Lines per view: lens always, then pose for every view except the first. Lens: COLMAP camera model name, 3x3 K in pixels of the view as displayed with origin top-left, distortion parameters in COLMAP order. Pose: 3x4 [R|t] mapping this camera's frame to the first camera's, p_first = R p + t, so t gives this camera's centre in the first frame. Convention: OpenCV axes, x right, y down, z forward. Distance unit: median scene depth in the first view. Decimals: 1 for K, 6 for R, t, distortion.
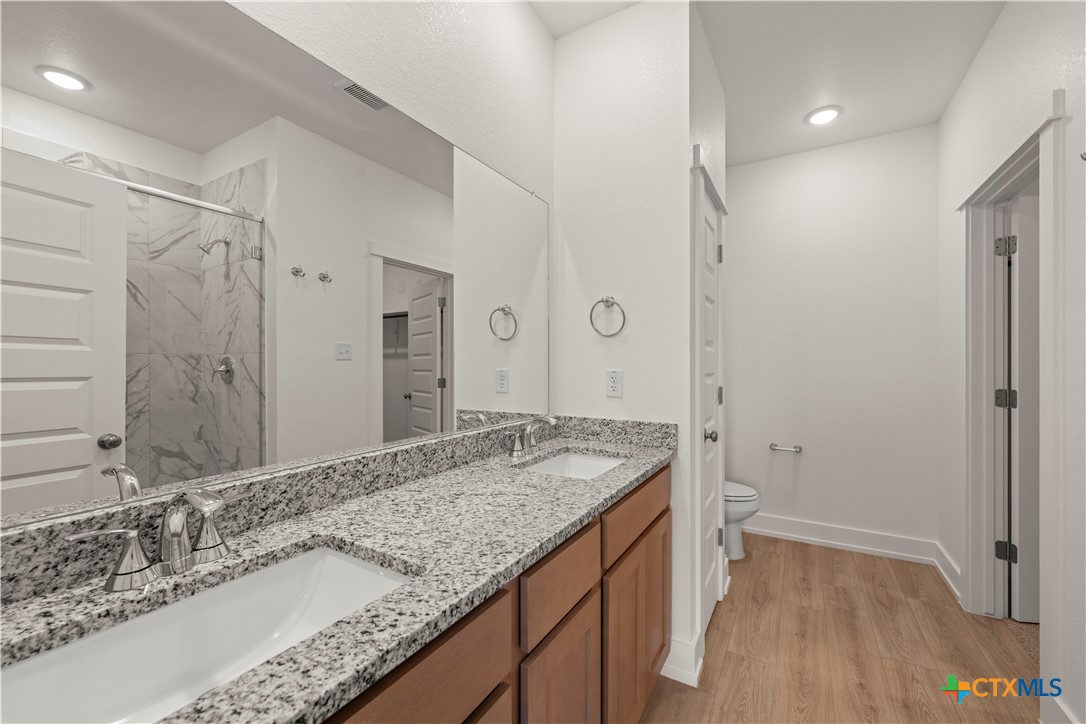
lens RADIAL K [[430.2, 0, 547.8], [0, 430.2, 364.9], [0, 0, 1]] dist [0.001251, -0.000283]
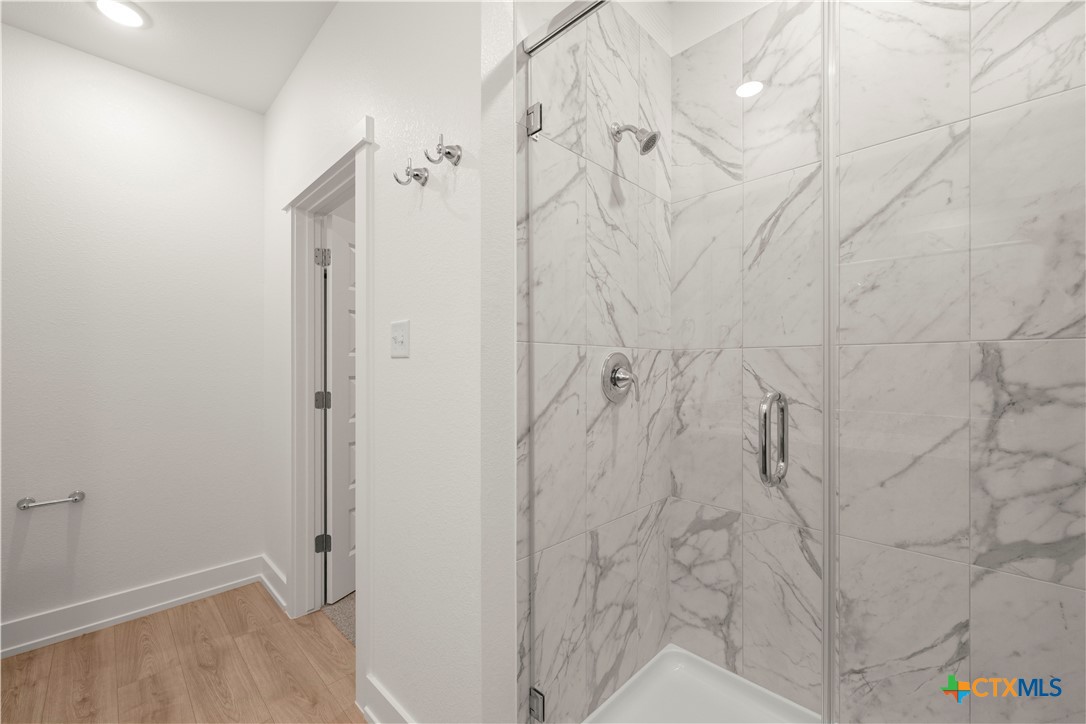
lens RADIAL K [[430.2, 0, 547.8], [0, 430.2, 364.9], [0, 0, 1]] dist [0.001251, -0.000283]
pose [[0.232587, 0.003207, 0.972570, 0.152963], [0.004651, 0.999979, -0.004409, -0.002088], [-0.972564, 0.005549, 0.232567, 0.204896]]
